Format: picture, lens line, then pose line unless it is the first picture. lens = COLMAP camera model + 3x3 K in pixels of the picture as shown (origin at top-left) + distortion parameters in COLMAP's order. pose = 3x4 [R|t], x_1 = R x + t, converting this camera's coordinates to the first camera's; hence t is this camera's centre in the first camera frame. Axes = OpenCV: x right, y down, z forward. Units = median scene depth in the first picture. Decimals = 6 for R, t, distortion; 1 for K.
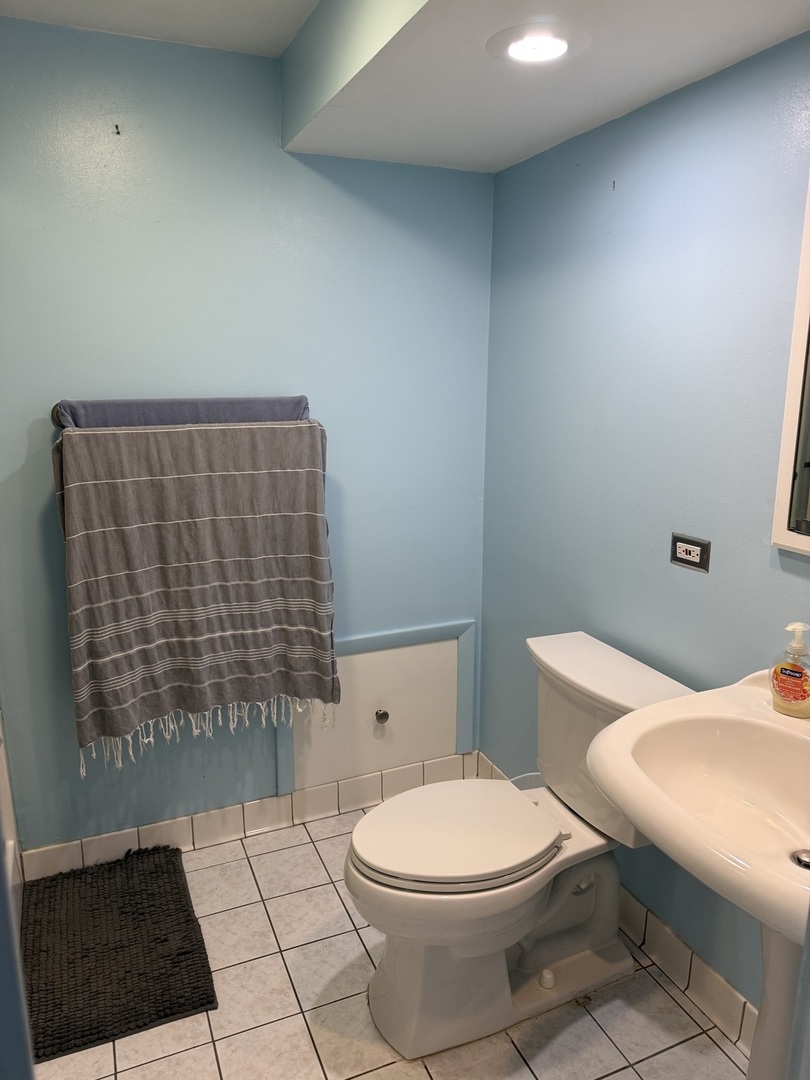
lens RADIAL K [[760.1, 0, 405.0], [0, 760.1, 540.0], [0, 0, 1]] dist [0.108307, -0.170081]
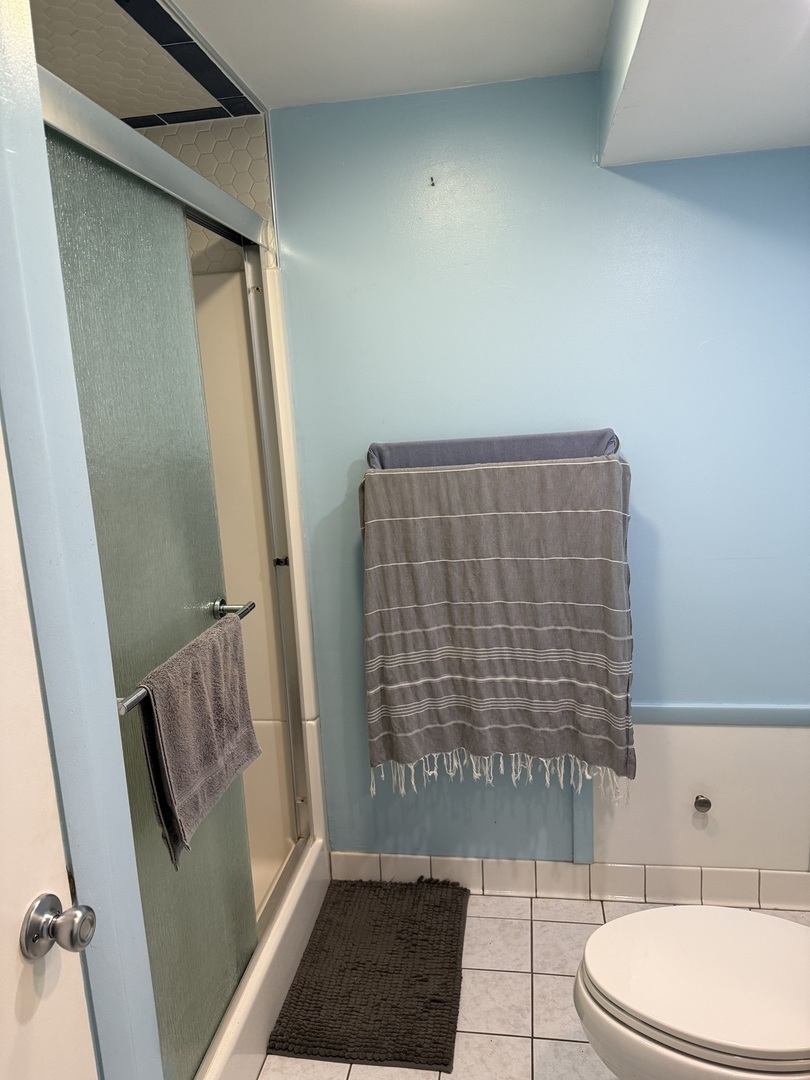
lens RADIAL K [[758.1, 0, 392.7], [0, 758.1, 540.7], [0, 0, 1]] dist [0.171507, -0.348861]
pose [[0.838931, 0.048600, -0.542063, 0.161831], [-0.065232, 0.997804, -0.011495, -0.031531], [0.540314, 0.045003, 0.840259, 0.111092]]
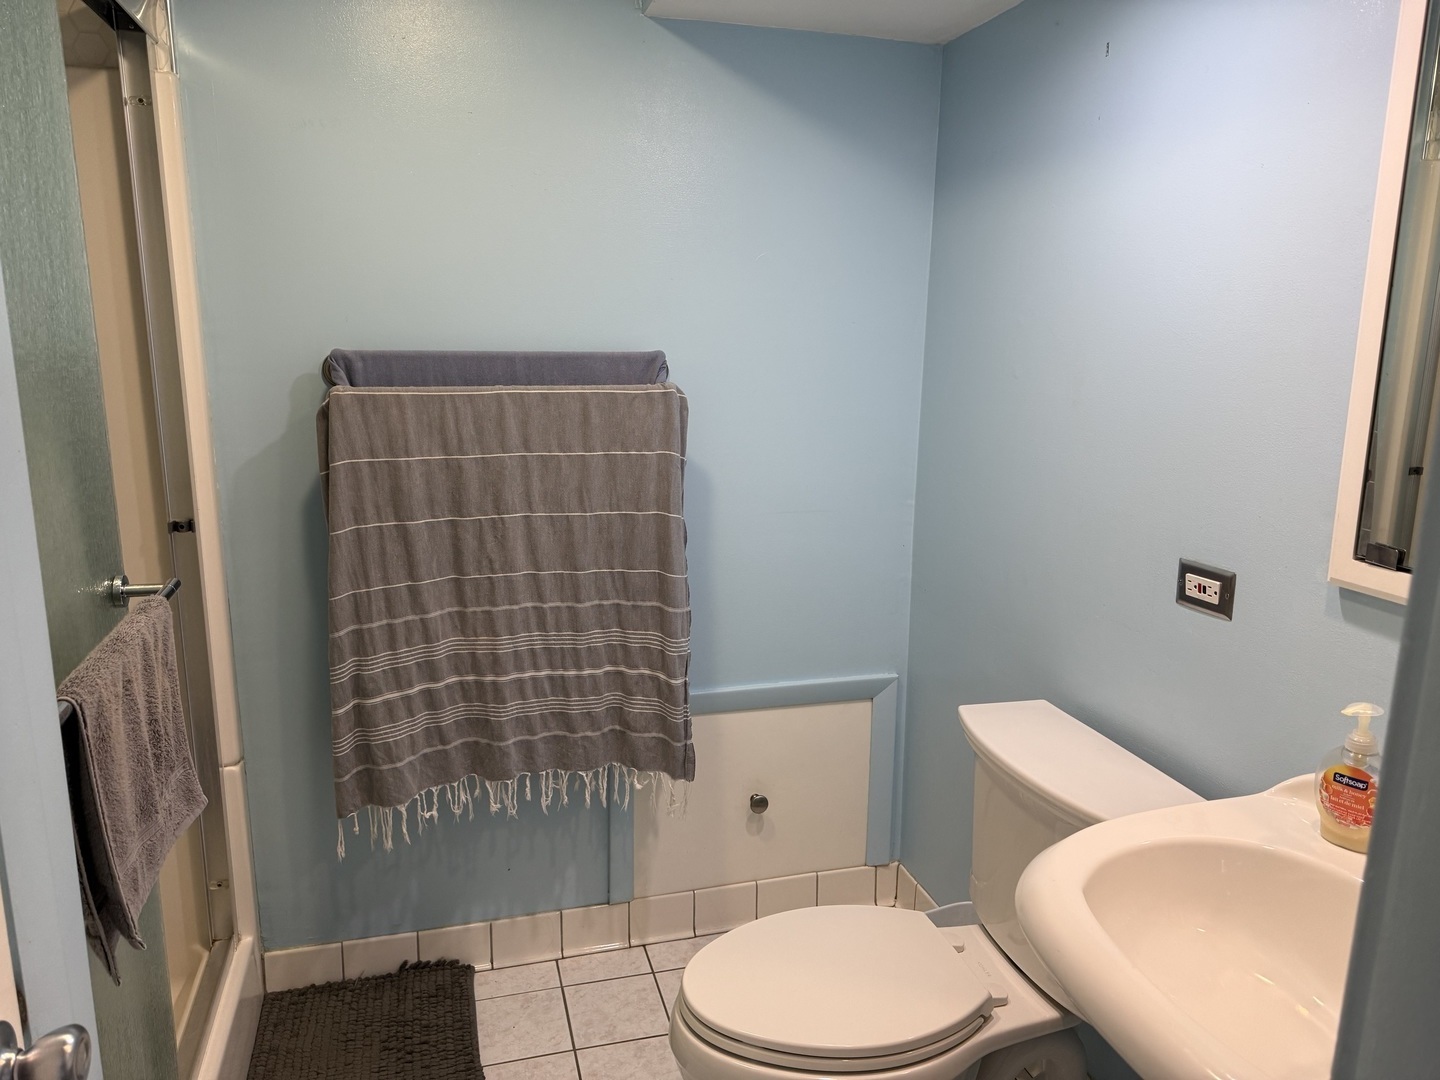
lens RADIAL K [[1013.4, 0, 728.8], [0, 1013.4, 537.8], [0, 0, 1]] dist [0.108307, -0.170081]
pose [[0.992187, 0.037761, -0.118909, 0.056834], [-0.040489, 0.998967, -0.020609, 0.005866], [0.118008, 0.025262, 0.992691, 0.058139]]
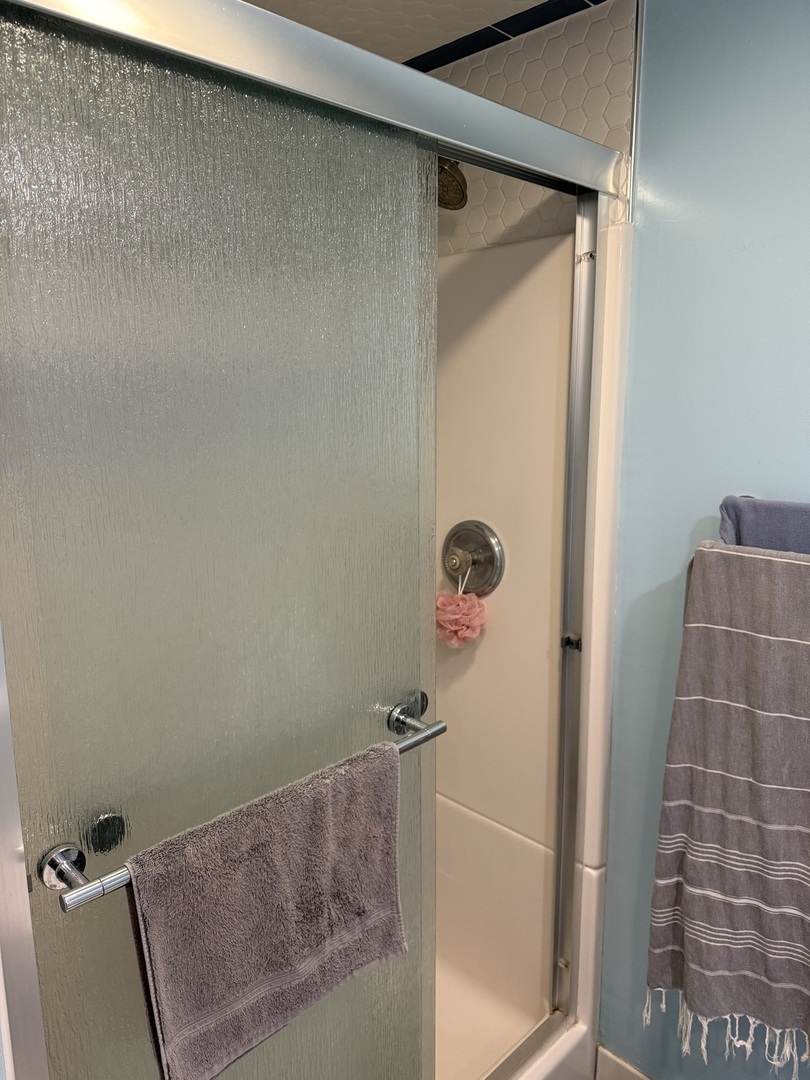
lens RADIAL K [[763.7, 0, 405.0], [0, 763.7, 540.0], [0, 0, 1]] dist [0.001707, -0.002688]
pose [[0.357656, 0.170625, -0.918133, 0.066555], [-0.200163, 0.974324, 0.103094, -0.148933], [0.912150, 0.146904, 0.382626, 0.471914]]
